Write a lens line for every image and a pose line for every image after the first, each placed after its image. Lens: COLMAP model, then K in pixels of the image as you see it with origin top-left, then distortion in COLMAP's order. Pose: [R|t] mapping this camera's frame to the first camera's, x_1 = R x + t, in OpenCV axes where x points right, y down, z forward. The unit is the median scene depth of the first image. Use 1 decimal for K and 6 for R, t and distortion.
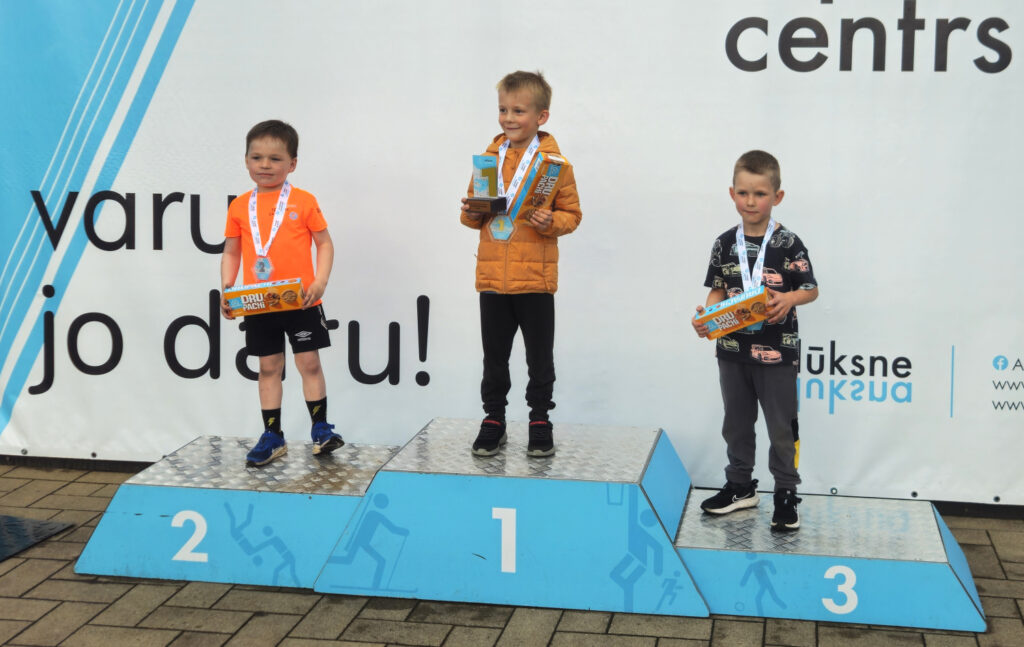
lens RADIAL K [[1262.6, 0, 629.8], [0, 1262.6, 208.4], [0, 0, 1]] dist [0.080087, -0.069360]
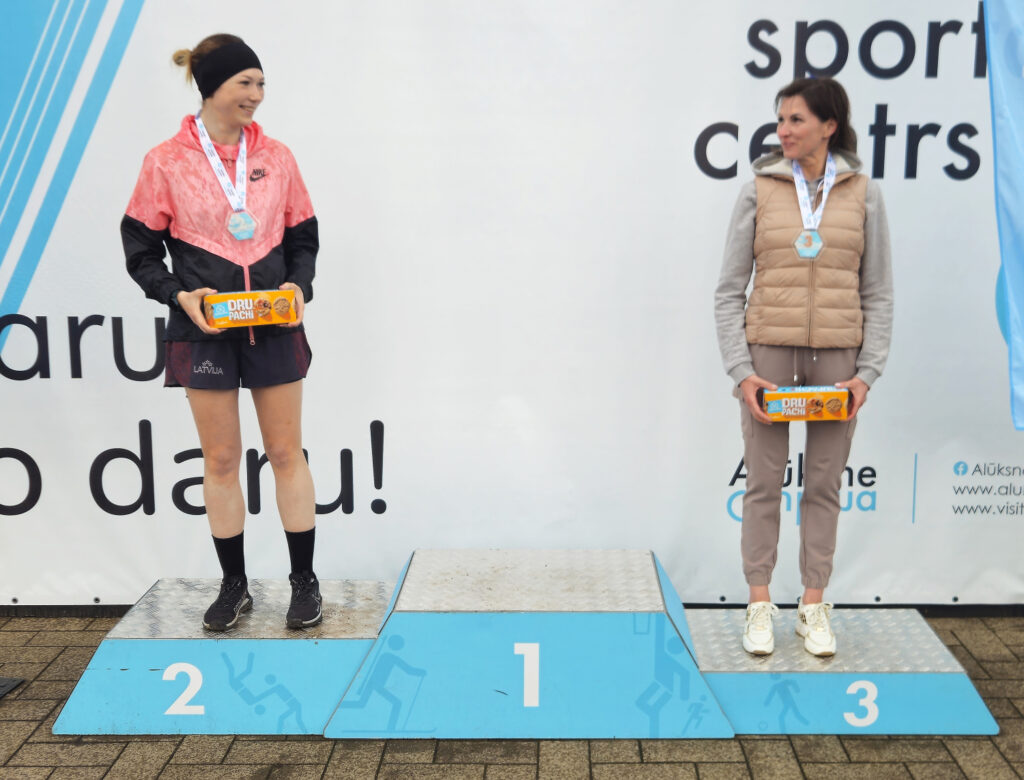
lens RADIAL K [[1265.2, 0, 575.8], [0, 1265.2, 416.3], [0, 0, 1]] dist [0.075600, -0.051474]
pose [[0.988654, -0.032047, 0.146754, -0.192067], [0.017290, 0.994762, 0.100747, -0.033979], [-0.149213, -0.097066, 0.984029, 0.049624]]
